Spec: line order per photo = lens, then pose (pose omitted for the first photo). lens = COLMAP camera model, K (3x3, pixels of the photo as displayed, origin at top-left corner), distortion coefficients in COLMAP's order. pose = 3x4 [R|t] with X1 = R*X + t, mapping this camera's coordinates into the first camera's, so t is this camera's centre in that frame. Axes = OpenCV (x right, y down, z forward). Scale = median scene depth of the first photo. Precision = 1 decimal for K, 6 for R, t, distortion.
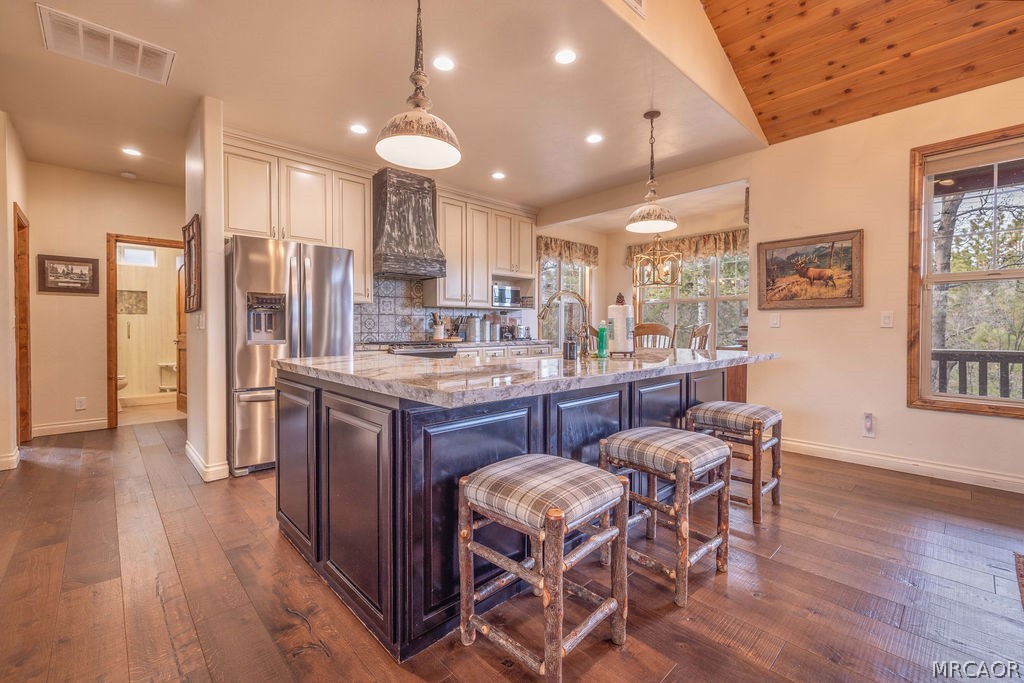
lens RADIAL K [[437.4, 0, 507.1], [0, 437.4, 331.8], [0, 0, 1]] dist [0.000353, -0.000371]
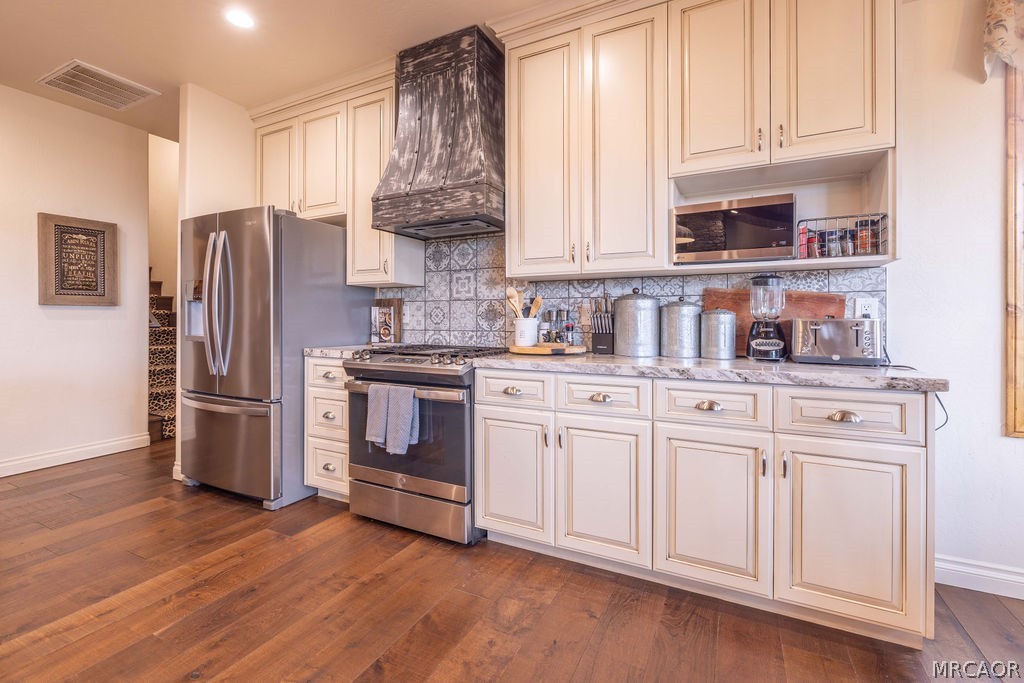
lens RADIAL K [[437.4, 0, 529.9], [0, 437.4, 316.7], [0, 0, 1]] dist [0.000353, -0.000371]
pose [[0.342753, -0.008881, -0.939384, 0.290725], [-0.009480, 0.999872, -0.012912, -0.009329], [0.939378, 0.013331, 0.342625, 0.821823]]
